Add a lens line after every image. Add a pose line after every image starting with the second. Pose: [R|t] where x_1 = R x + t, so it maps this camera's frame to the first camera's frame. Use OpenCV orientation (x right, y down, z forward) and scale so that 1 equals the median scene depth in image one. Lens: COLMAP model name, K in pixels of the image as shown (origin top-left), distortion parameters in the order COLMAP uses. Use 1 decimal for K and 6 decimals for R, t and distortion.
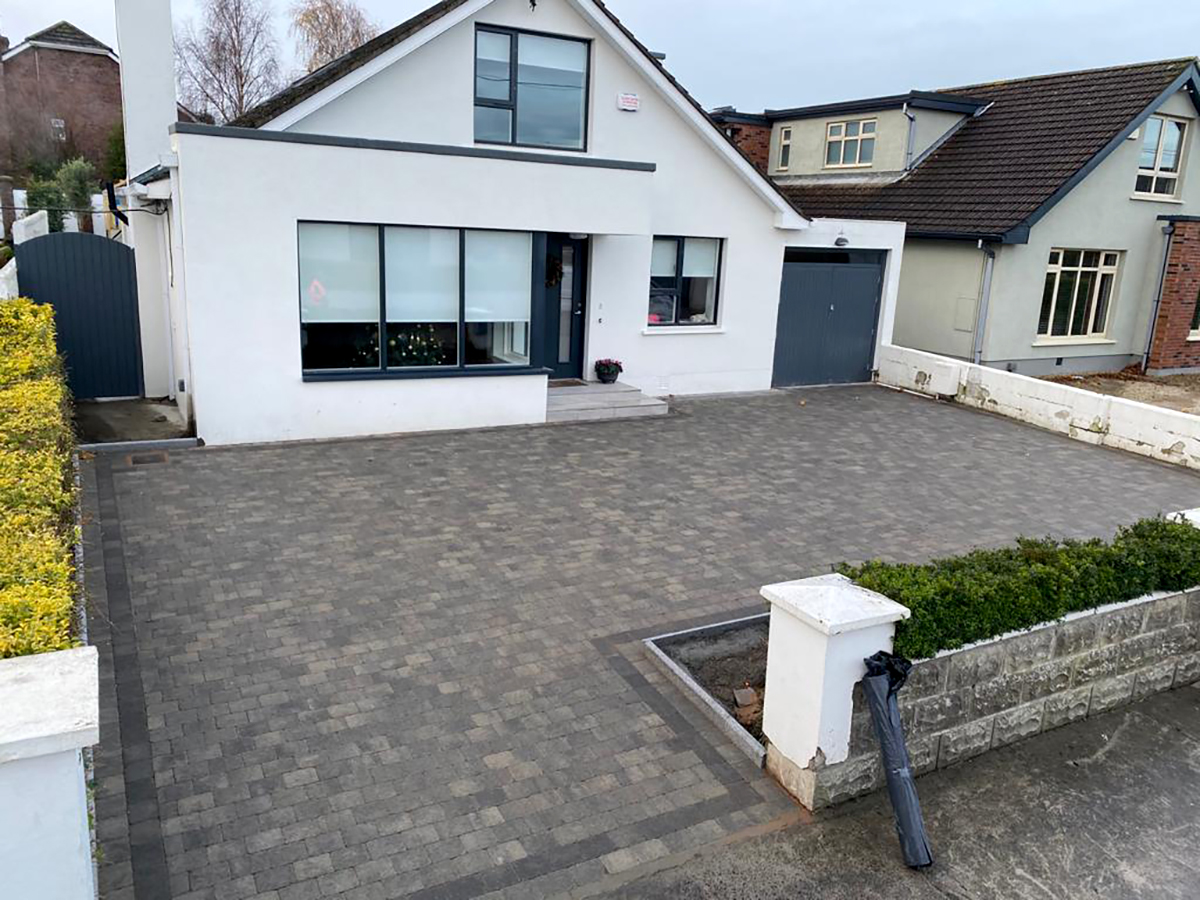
lens RADIAL K [[930.4, 0, 600.0], [0, 930.4, 450.0], [0, 0, 1]] dist [0.133997, -0.294568]
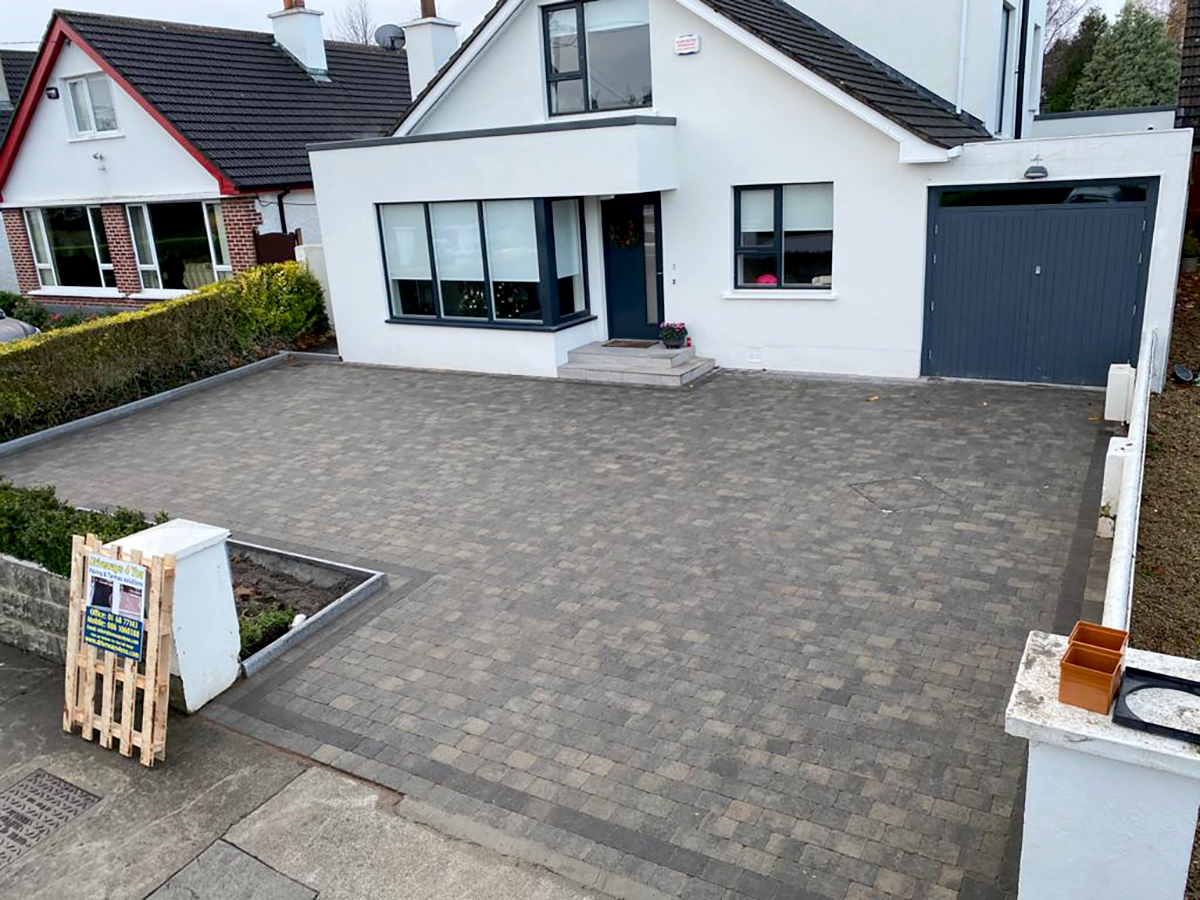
lens RADIAL K [[930.4, 0, 600.0], [0, 930.4, 450.0], [0, 0, 1]] dist [0.133997, -0.294568]
pose [[0.493589, 0.179768, -0.850913, 1.003881], [-0.124305, 0.982941, 0.135556, -0.111294], [0.860766, 0.038864, 0.507515, 0.562155]]
